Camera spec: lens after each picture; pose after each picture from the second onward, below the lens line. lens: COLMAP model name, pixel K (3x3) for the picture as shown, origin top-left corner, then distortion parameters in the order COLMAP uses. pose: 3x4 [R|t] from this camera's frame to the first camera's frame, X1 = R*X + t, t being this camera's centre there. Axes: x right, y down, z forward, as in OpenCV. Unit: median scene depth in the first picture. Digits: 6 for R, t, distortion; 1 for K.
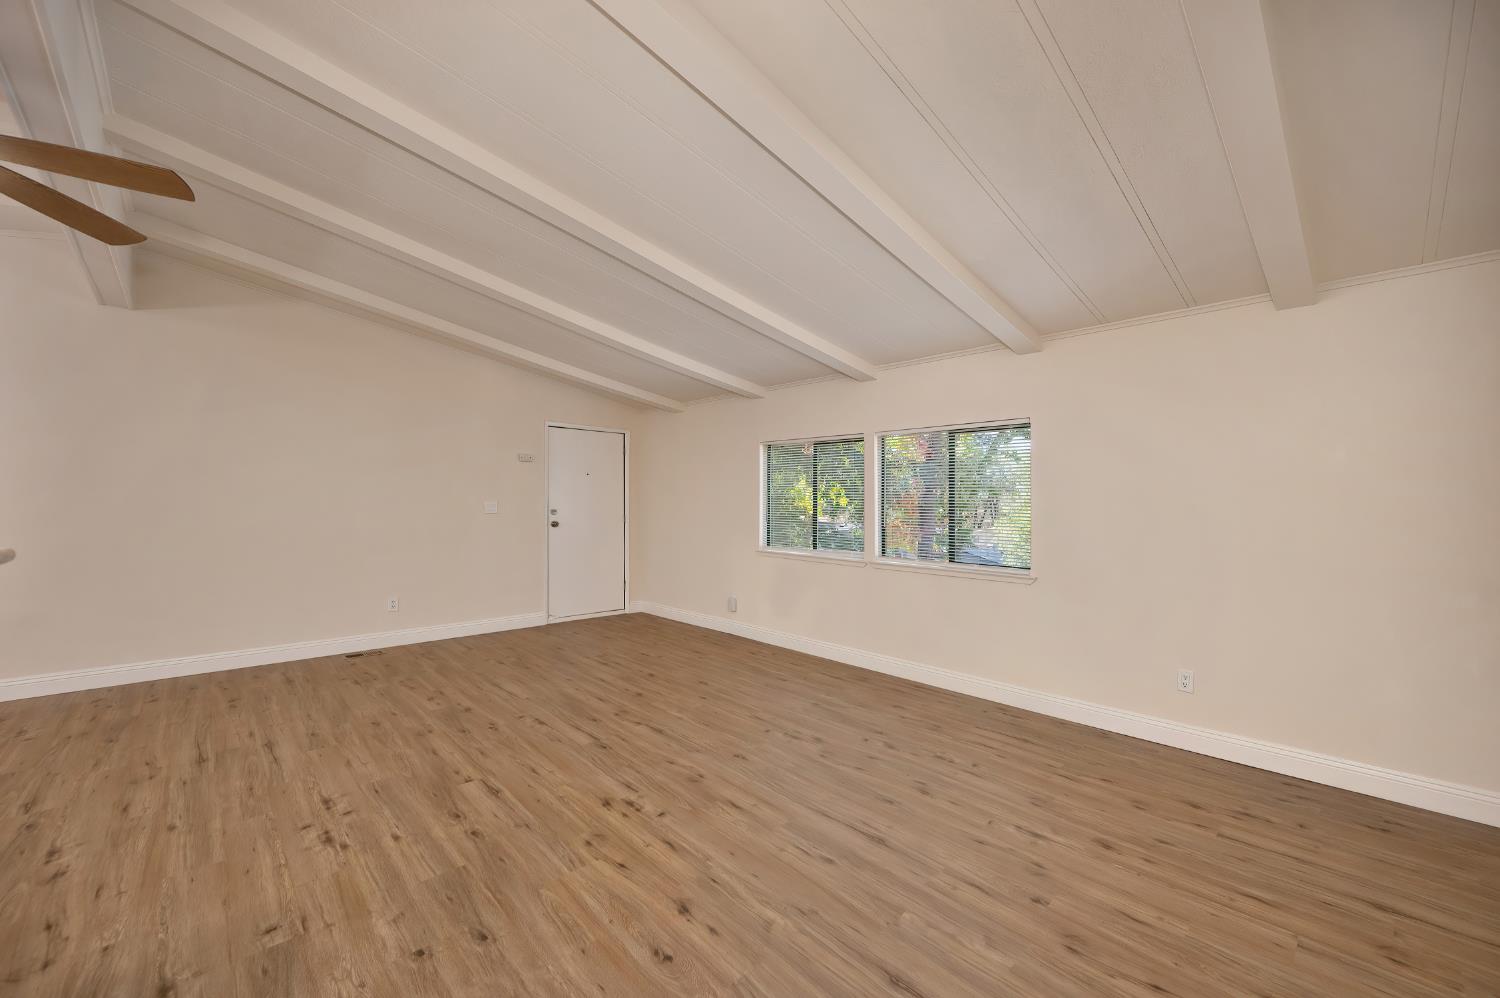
lens RADIAL K [[592.2, 0, 760.3], [0, 592.2, 498.1], [0, 0, 1]] dist [-0.001416, 0.000763]
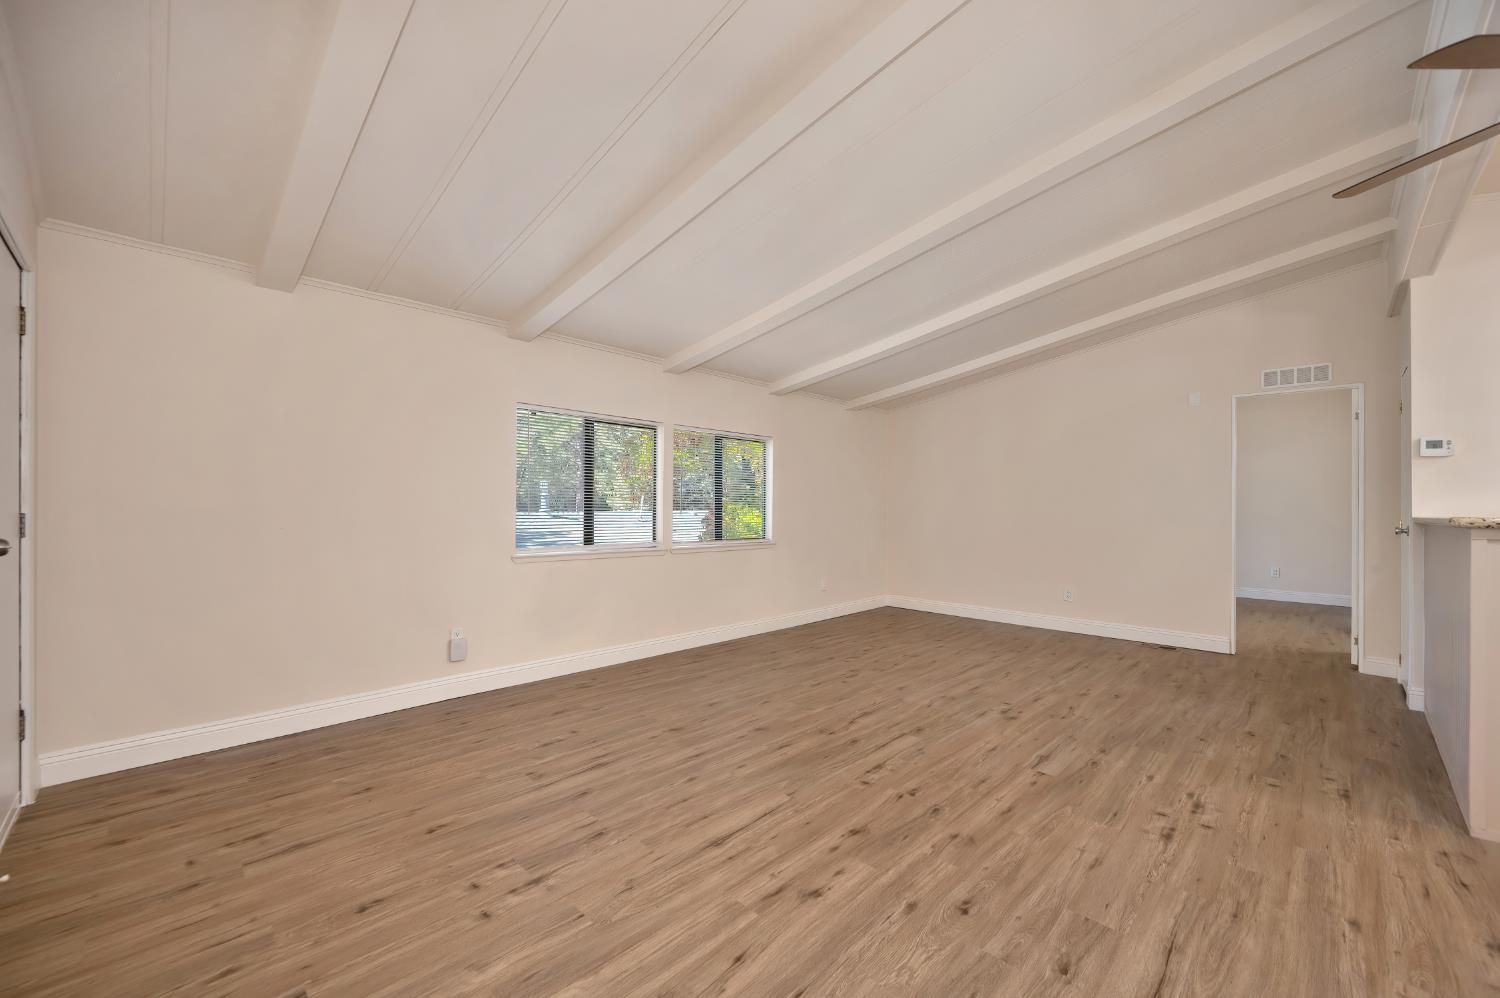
lens RADIAL K [[592.2, 0, 751.8], [0, 592.2, 500.4], [0, 0, 1]] dist [-0.001416, 0.000763]
pose [[-0.028844, 0.002608, 0.999581, -1.384896], [-0.016021, 0.999867, -0.003072, 0.038202], [-0.999456, -0.016103, -0.028798, 1.440535]]
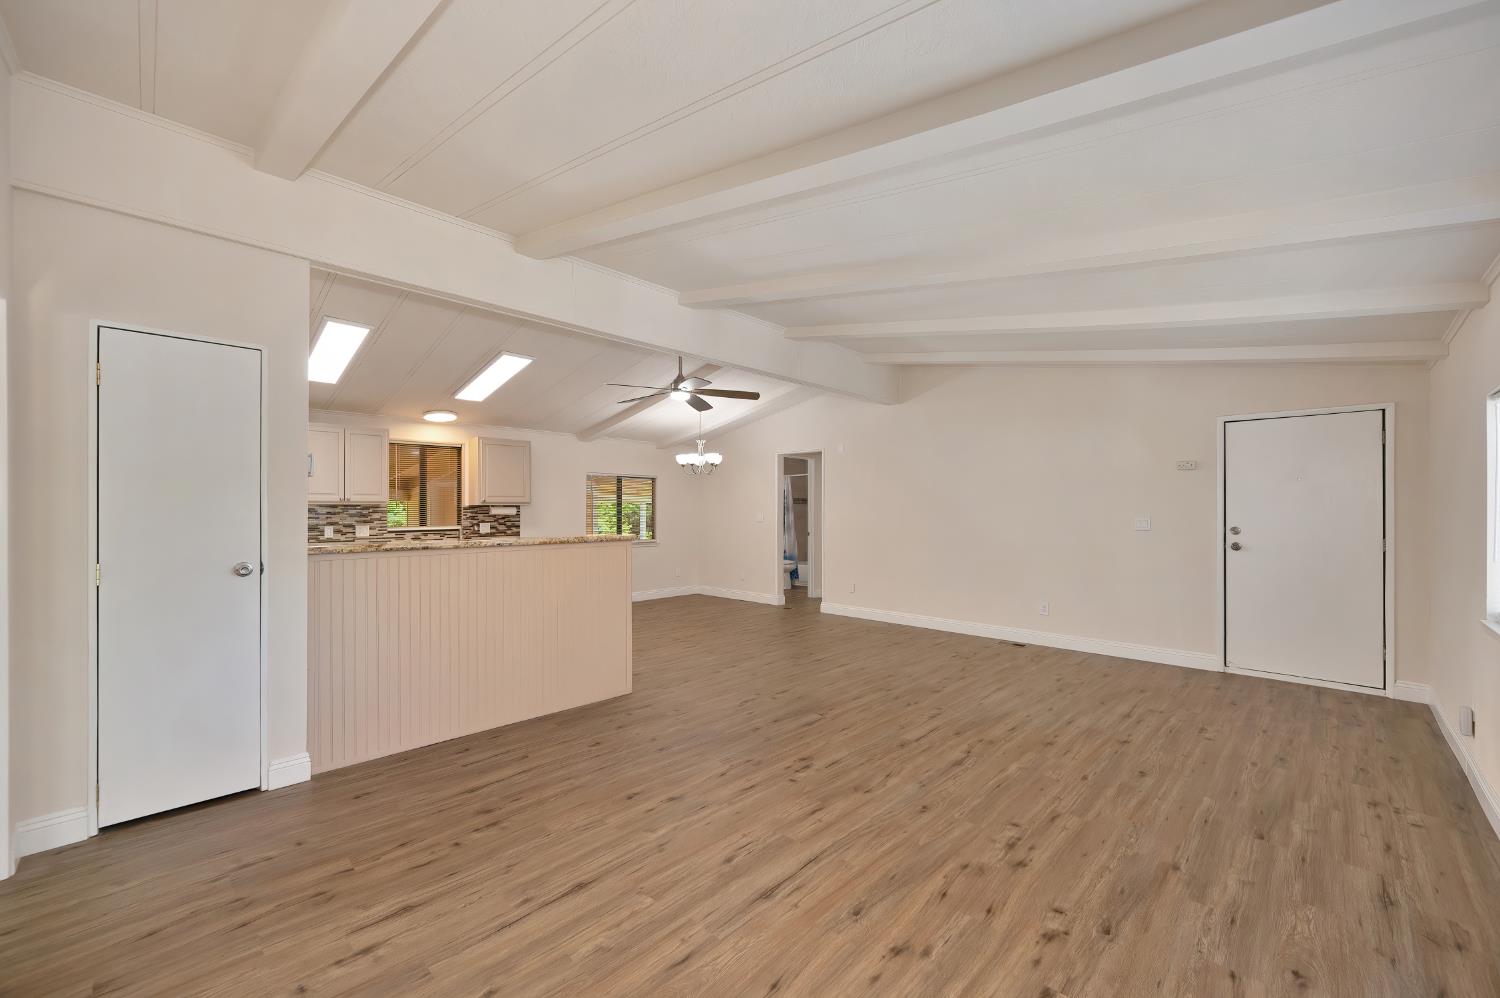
lens RADIAL K [[592.2, 0, 759.6], [0, 592.2, 513.4], [0, 0, 1]] dist [-0.001416, 0.000763]
pose [[0.043734, -0.003060, -0.999039, 0.879923], [0.007531, 0.999968, -0.002733, -0.003096], [0.999015, -0.007404, 0.043755, 0.757057]]
